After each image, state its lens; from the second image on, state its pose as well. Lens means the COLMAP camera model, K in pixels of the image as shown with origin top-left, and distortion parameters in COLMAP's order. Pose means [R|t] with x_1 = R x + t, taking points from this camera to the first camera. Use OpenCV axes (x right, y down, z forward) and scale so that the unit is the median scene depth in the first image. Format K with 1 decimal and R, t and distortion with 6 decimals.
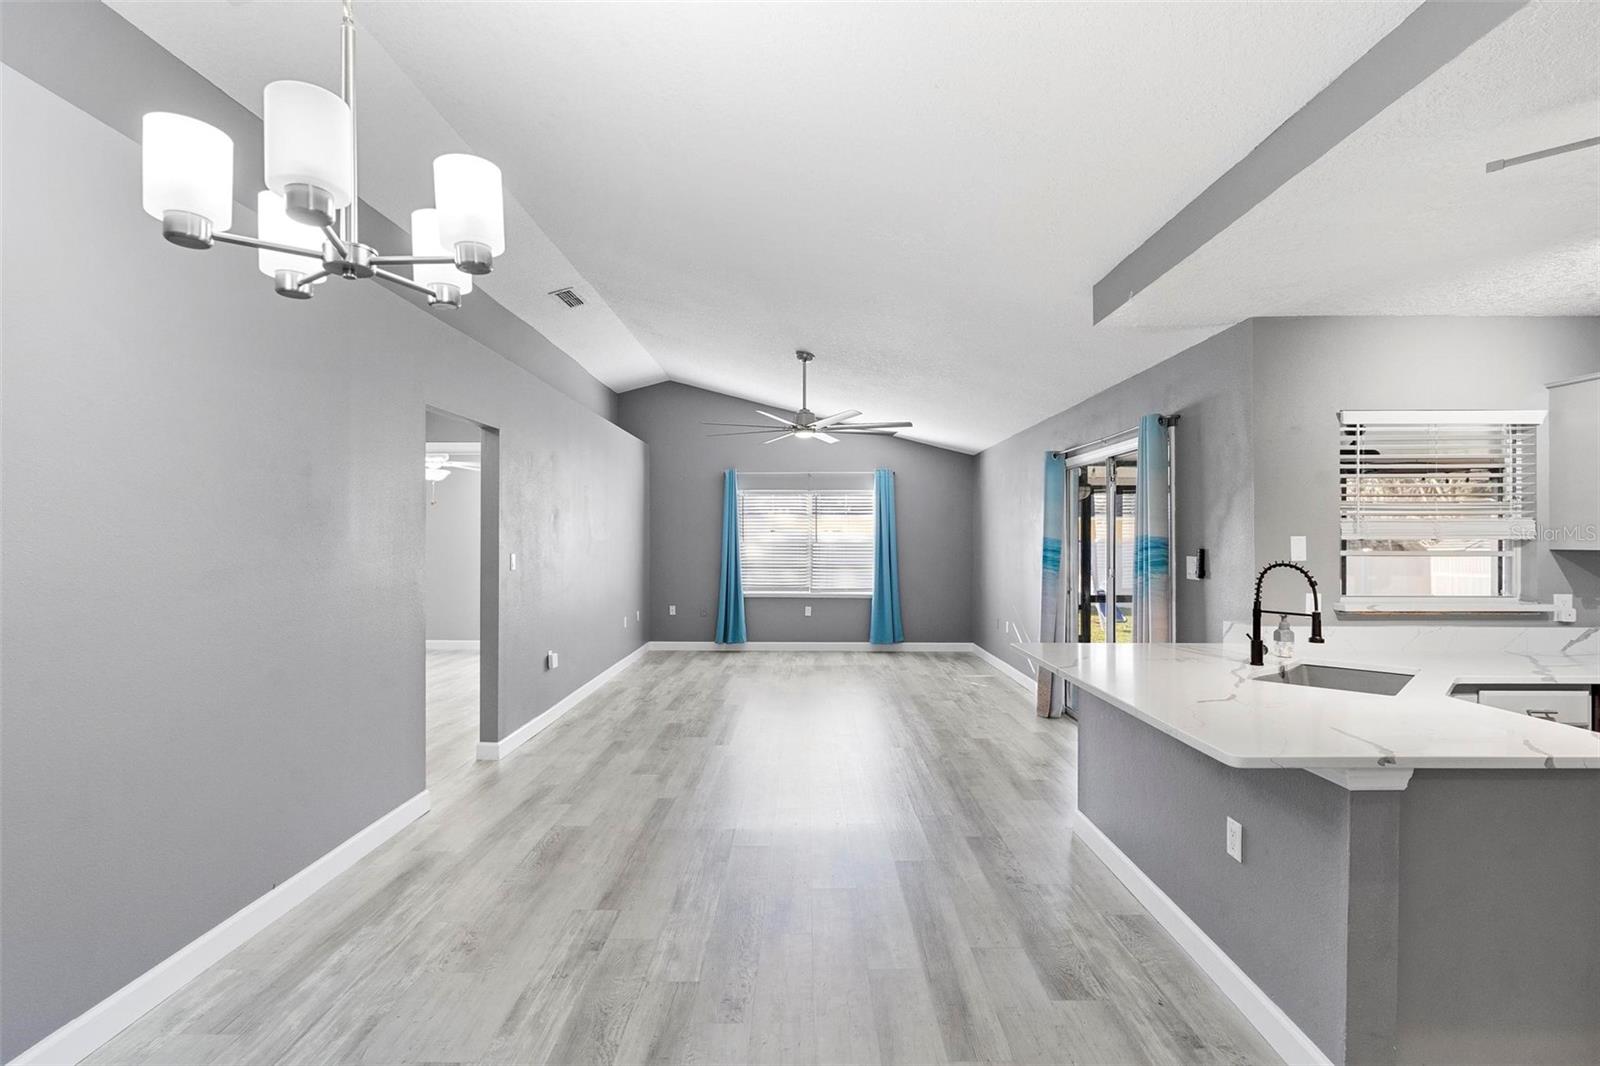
lens RADIAL K [[747.1, 0, 807.2], [0, 747.1, 540.4], [0, 0, 1]] dist [0.013425, 0.000556]
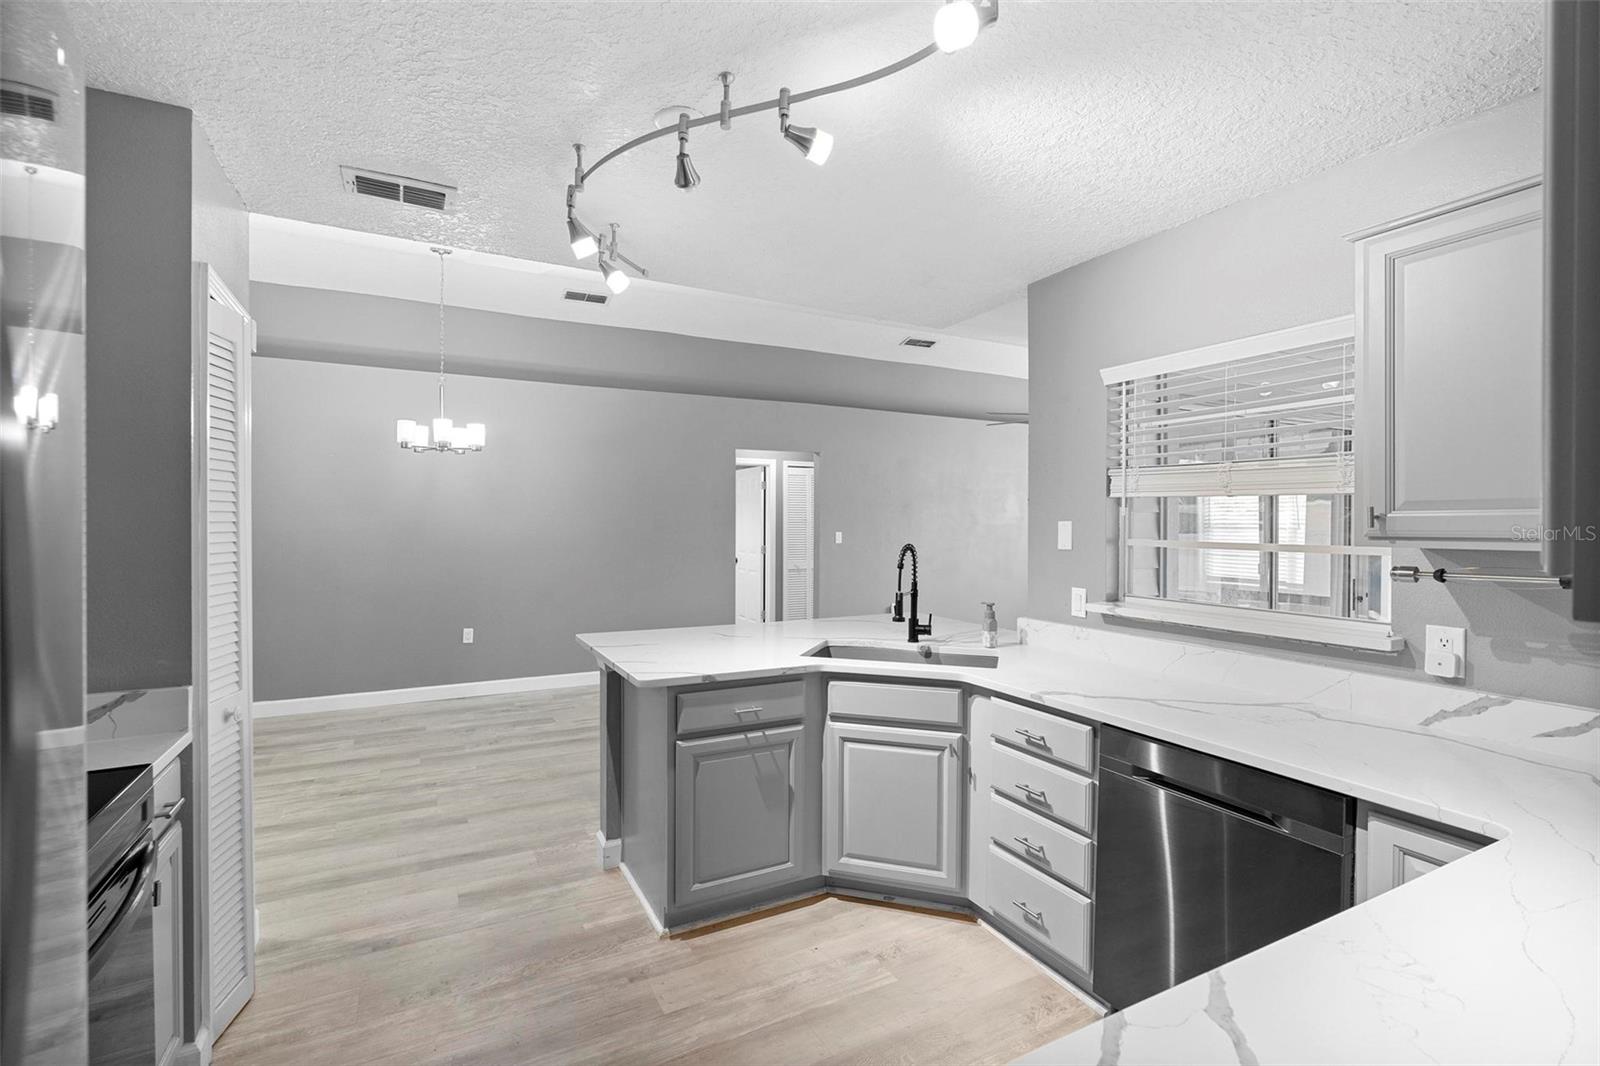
lens RADIAL K [[722.3, 0, 801.6], [0, 722.3, 531.9], [0, 0, 1]] dist [-0.003552, -0.000307]
pose [[0.465096, 0.018923, -0.885058, 1.385168], [-0.006008, 0.999816, 0.018219, -0.006614], [0.885240, -0.003156, 0.465124, 0.371148]]
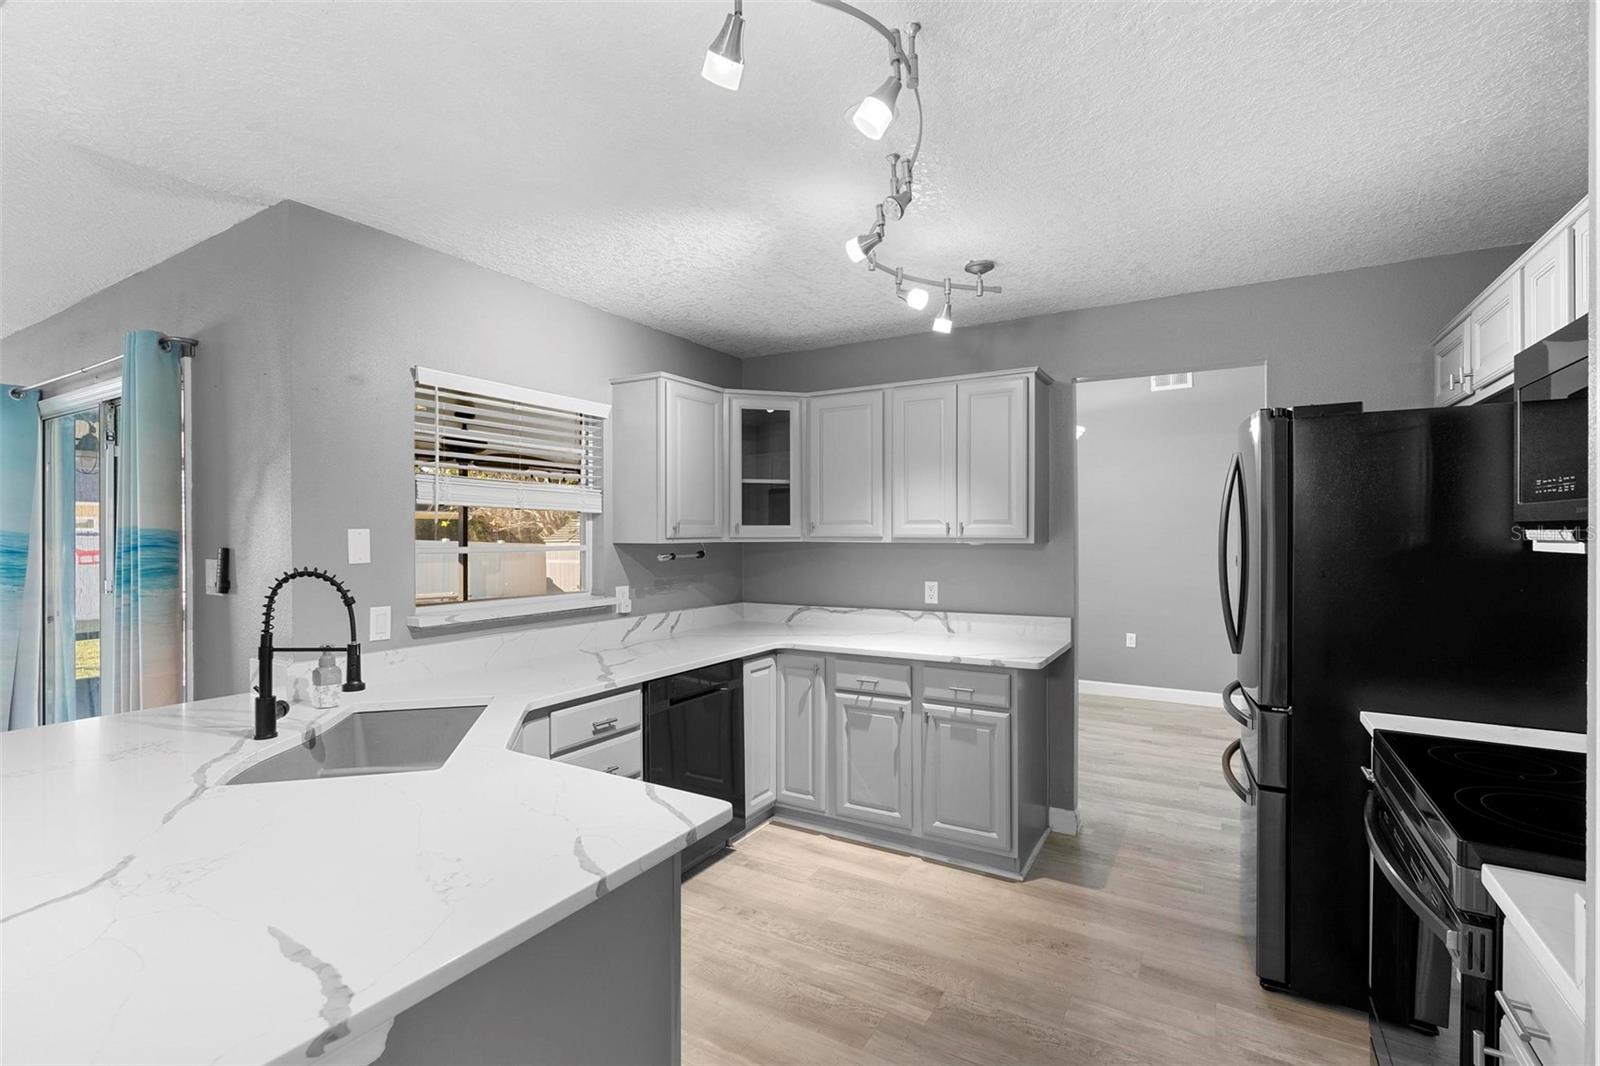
lens RADIAL K [[722.3, 0, 801.6], [0, 722.3, 531.9], [0, 0, 1]] dist [-0.003552, -0.000307]
pose [[0.519413, 0.000431, 0.854523, 0.313196], [0.001680, 0.999997, -0.001526, -0.000874], [-0.854521, 0.002228, 0.519411, 0.309433]]
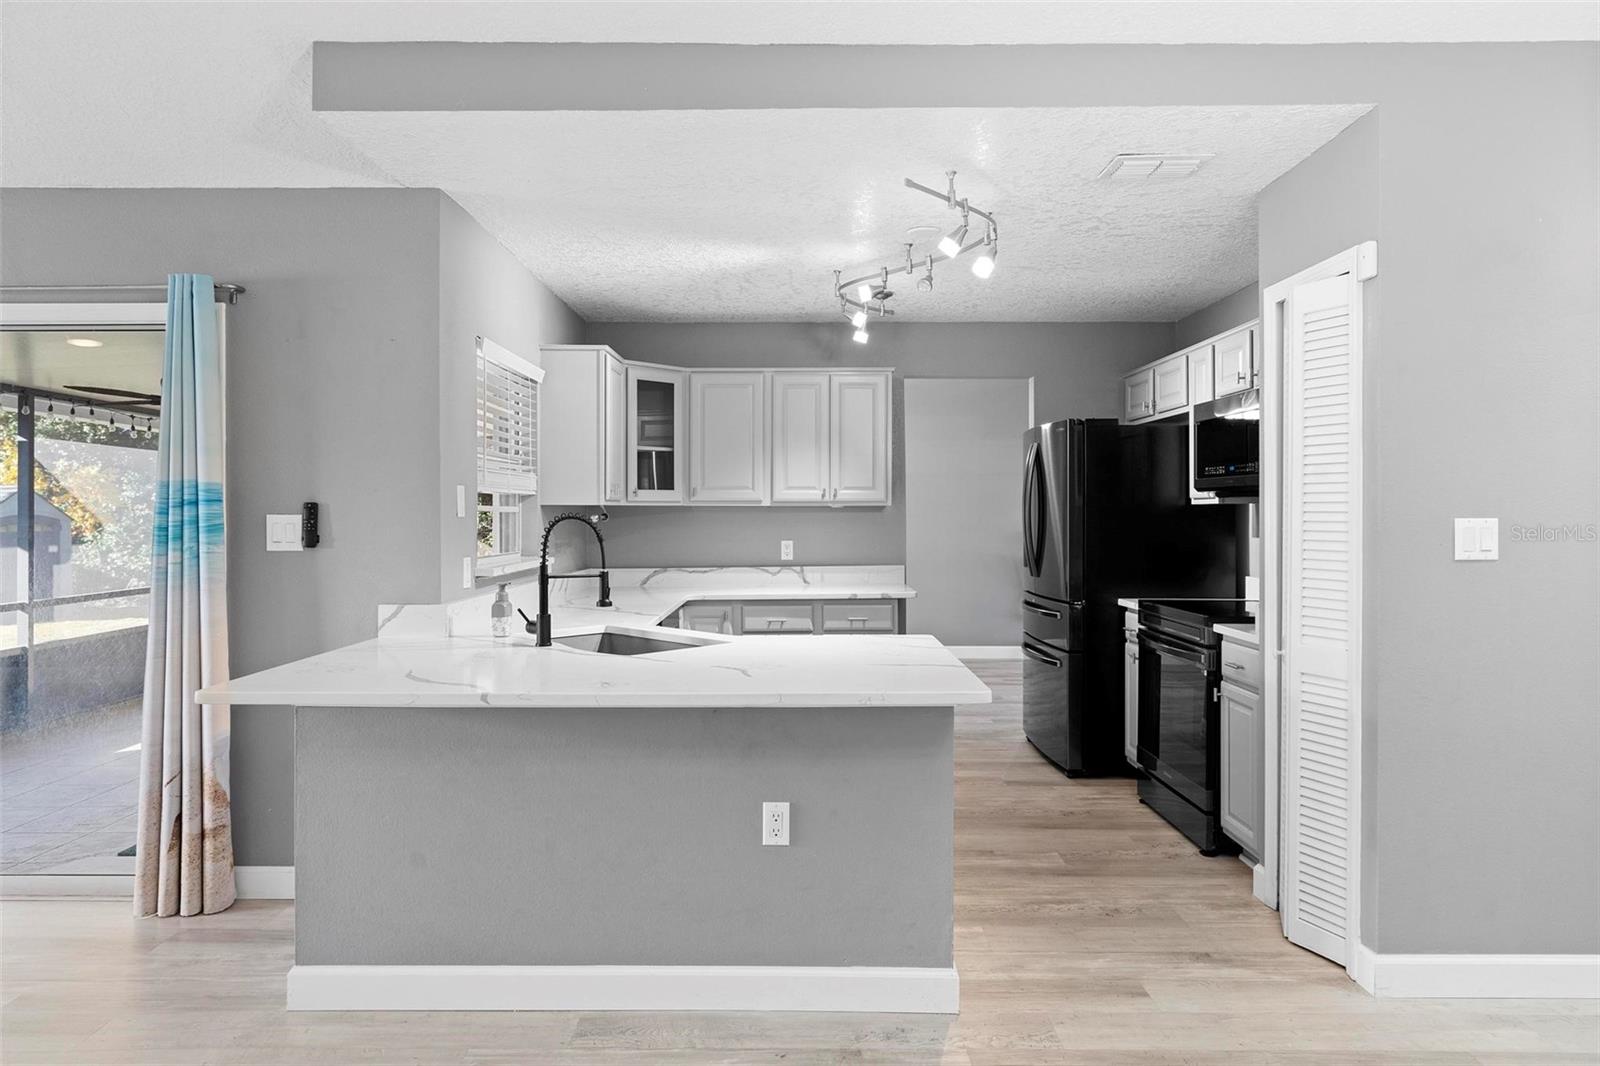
lens RADIAL K [[1011.2, 0, 797.6], [0, 1011.2, 508.4], [0, 0, 1]] dist [0.020037, 0.000710]
pose [[0.004411, 0.003644, 0.999984, -0.448045], [0.003112, 0.999988, -0.003658, 0.025092], [-0.999985, 0.003128, 0.004399, 0.707233]]
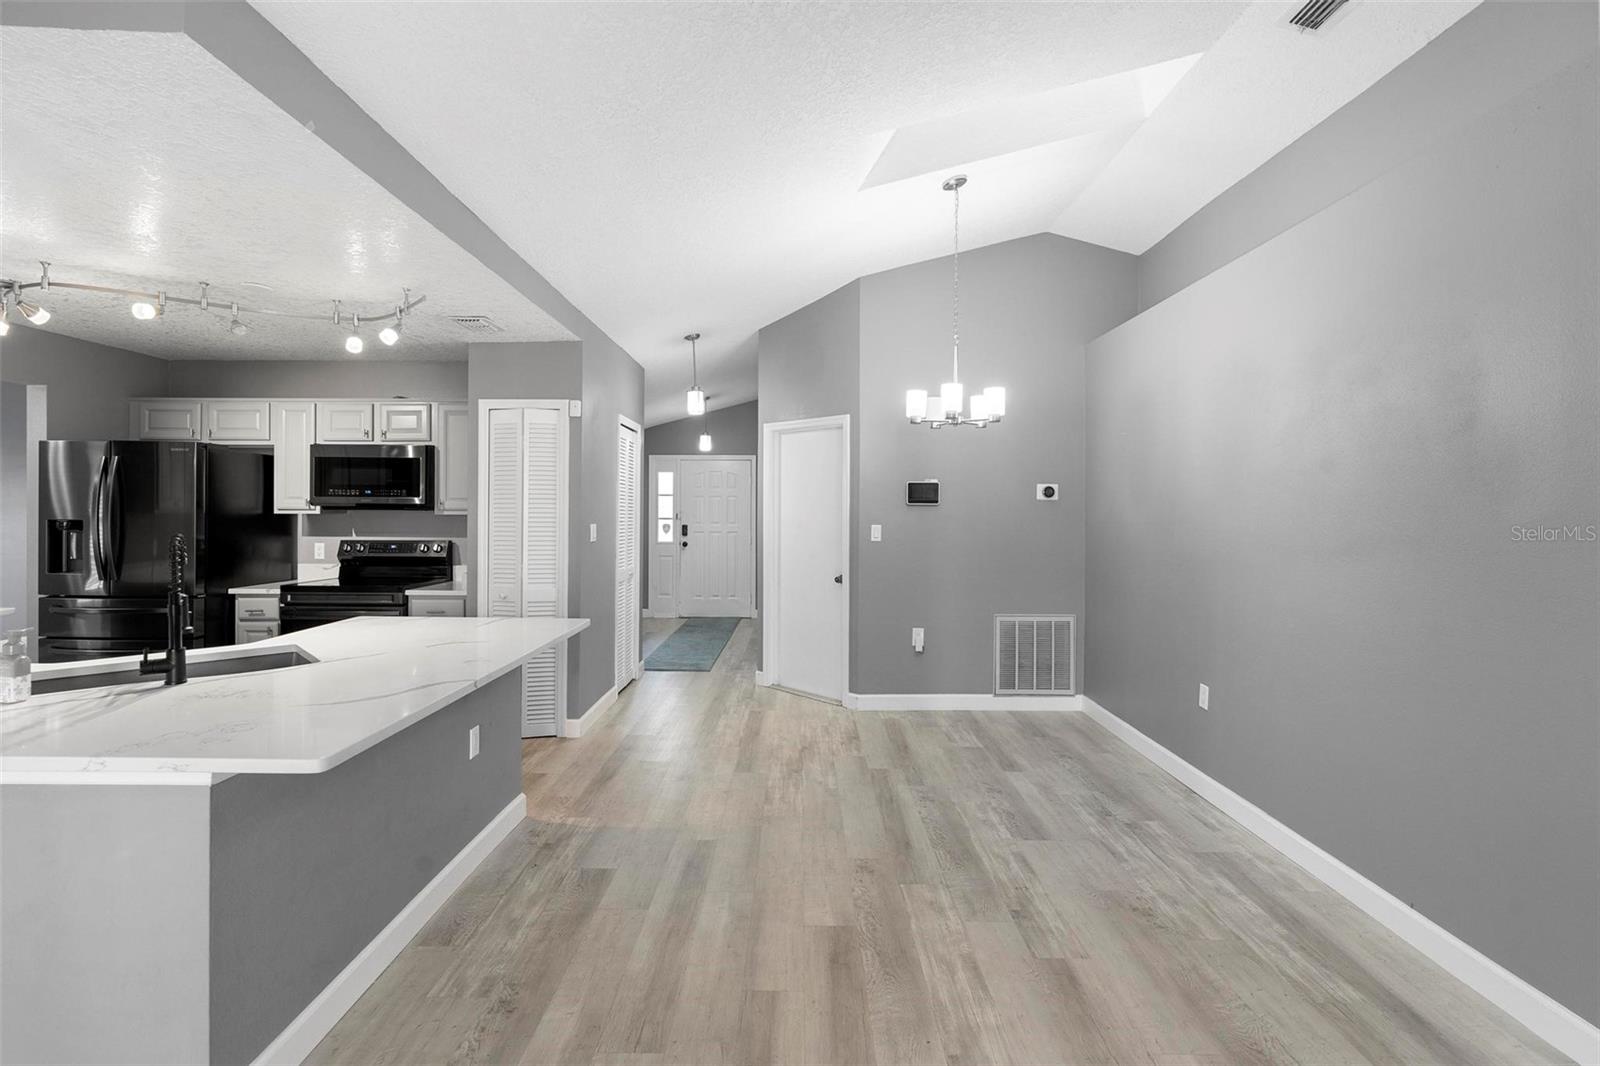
lens RADIAL K [[722.3, 0, 801.6], [0, 722.3, 531.9], [0, 0, 1]] dist [-0.003552, -0.000307]
pose [[-0.999973, -0.007308, -0.000740, 0.011523], [-0.007328, 0.999515, 0.030271, -0.000184], [0.000519, 0.030276, -0.999541, 1.610928]]
